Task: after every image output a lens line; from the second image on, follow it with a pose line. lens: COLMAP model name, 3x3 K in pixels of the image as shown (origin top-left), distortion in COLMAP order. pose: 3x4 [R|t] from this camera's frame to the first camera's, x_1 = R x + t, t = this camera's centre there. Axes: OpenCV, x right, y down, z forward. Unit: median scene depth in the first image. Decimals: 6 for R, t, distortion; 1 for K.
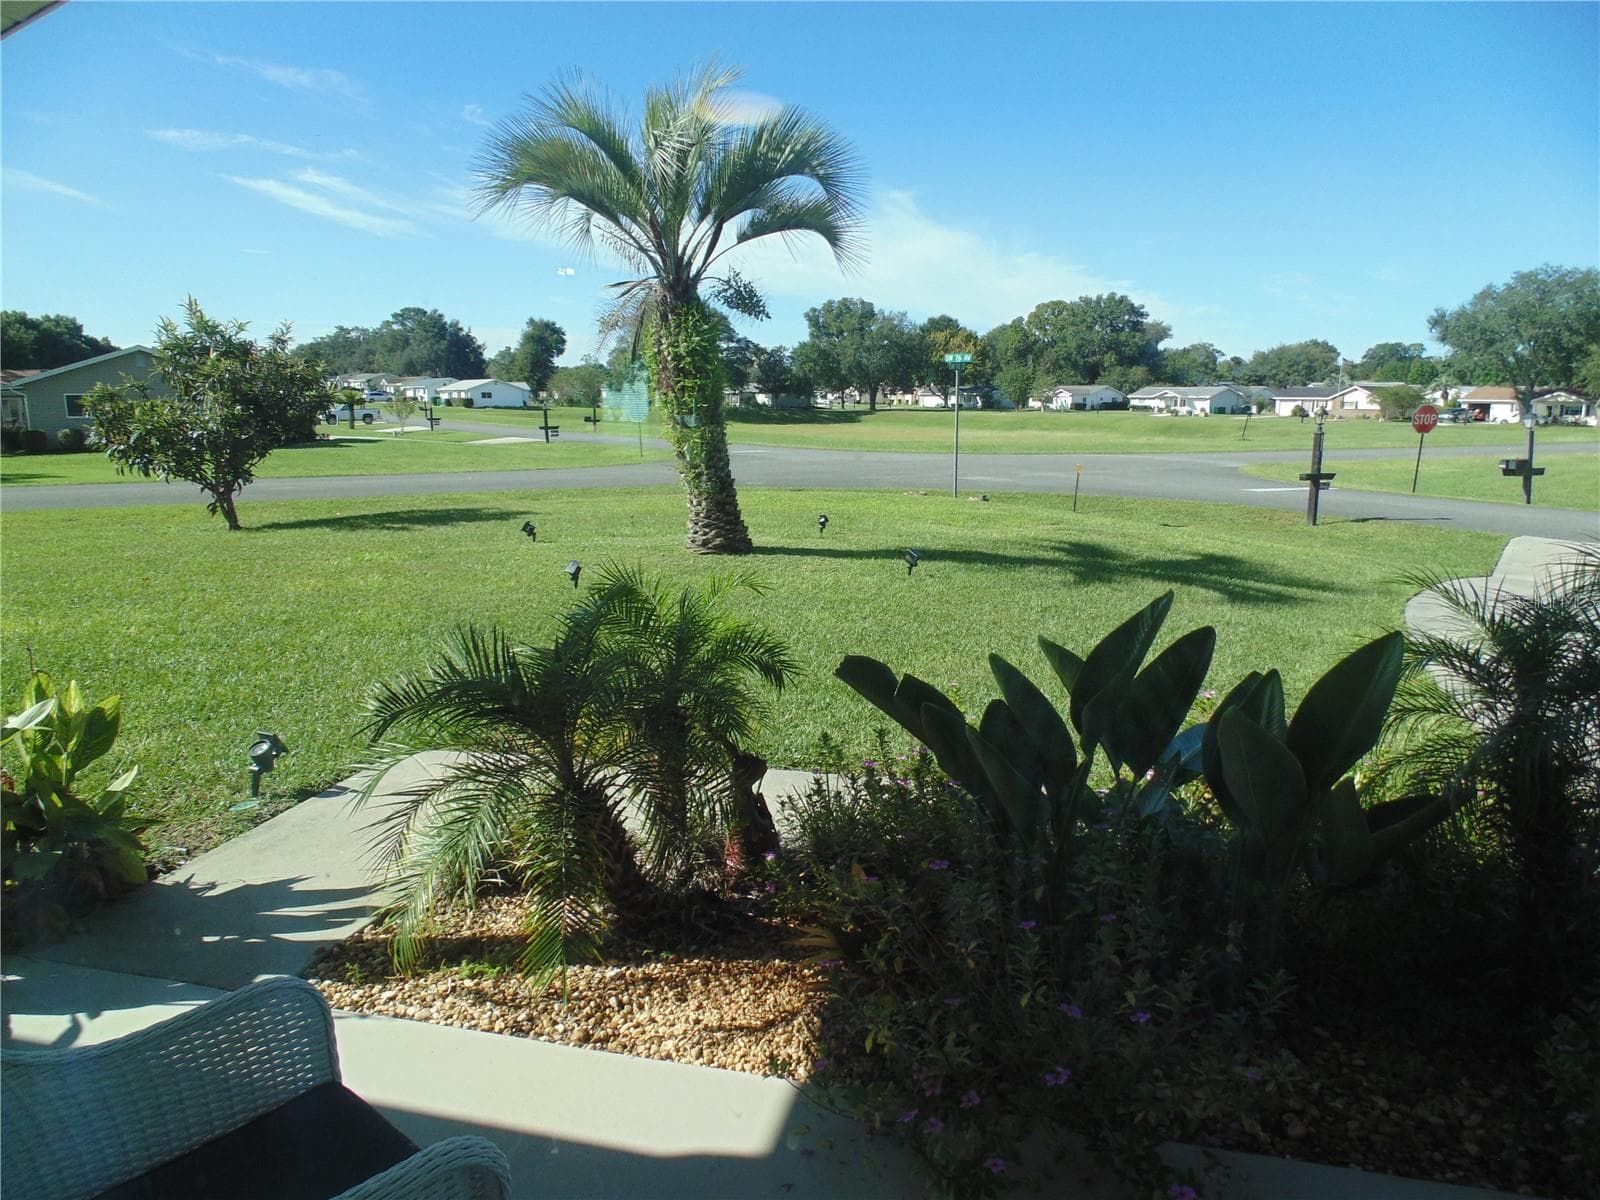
lens RADIAL K [[1260.1, 0, 807.8], [0, 1260.1, 607.1], [0, 0, 1]] dist [-0.036714, -0.001729]
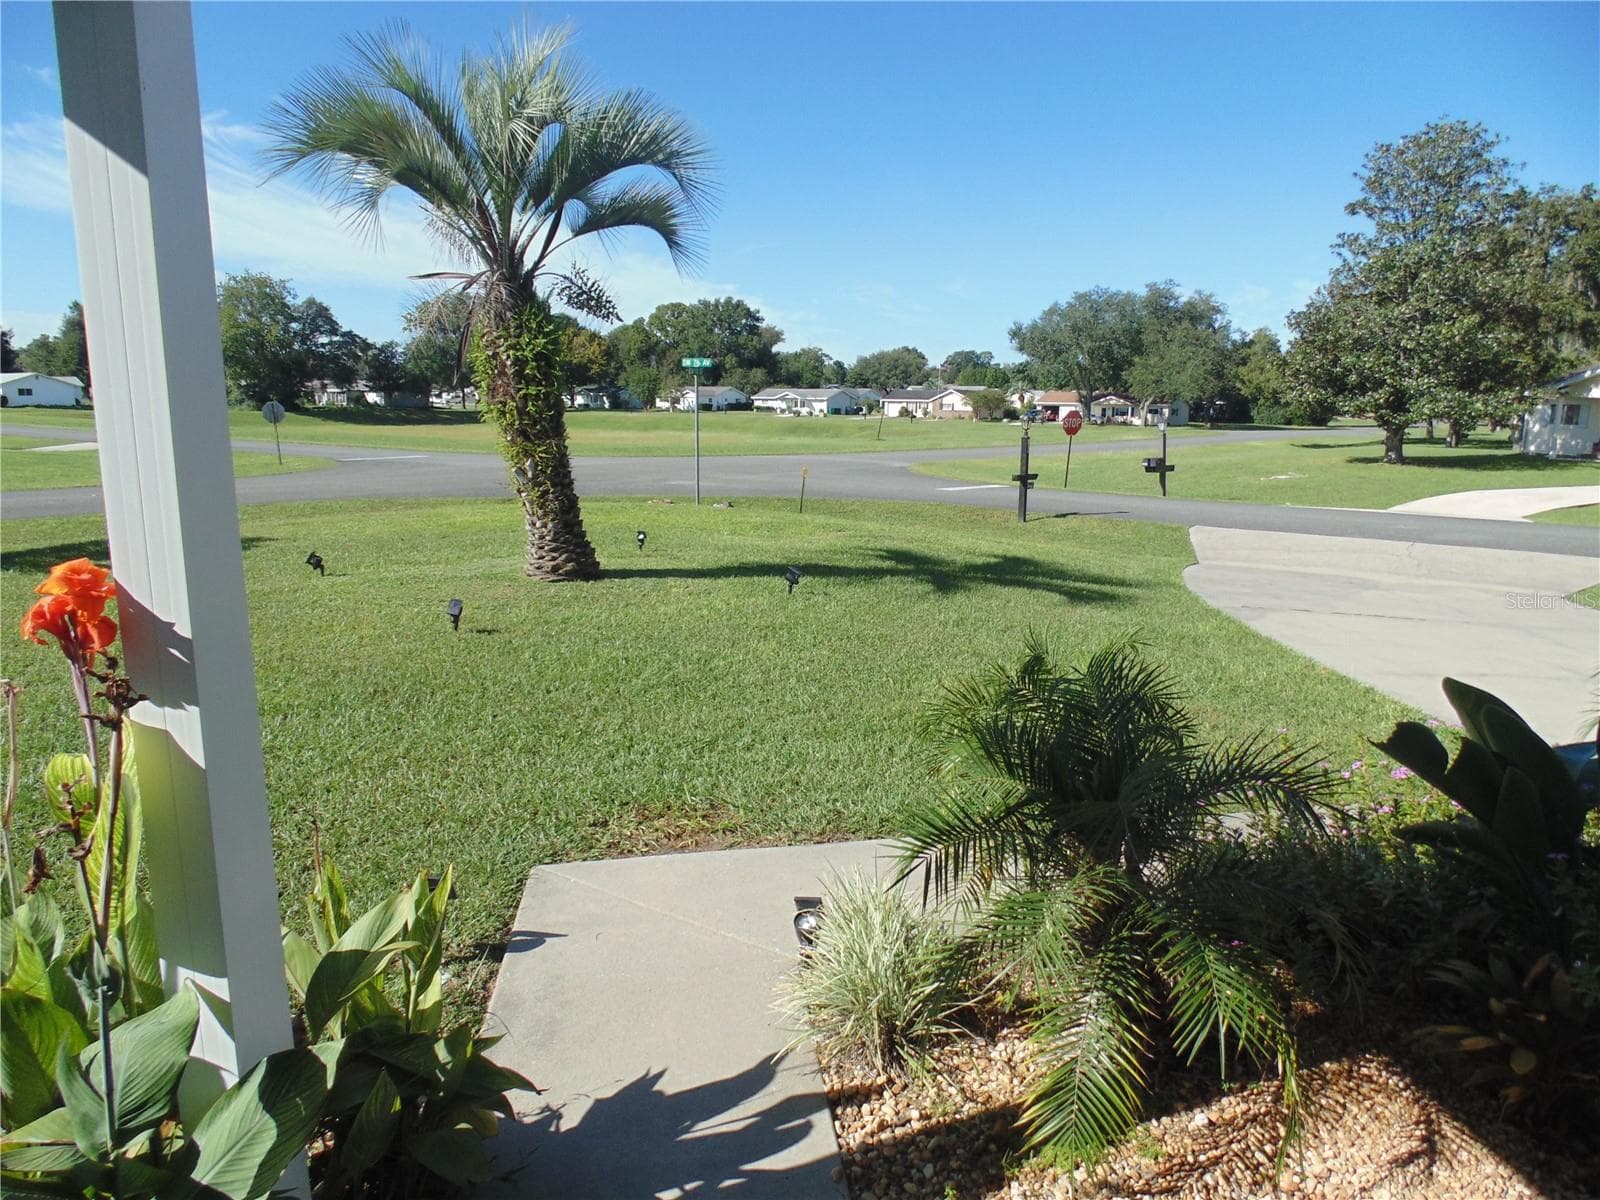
lens RADIAL K [[1222.4, 0, 800.0], [0, 1222.4, 600.0], [0, 0, 1]] dist [-0.040763, 0.002741]
pose [[0.914240, -0.057929, 0.401009, -0.125617], [0.055930, 0.998295, 0.016701, -0.015527], [-0.401293, 0.007159, 0.915922, 0.061123]]
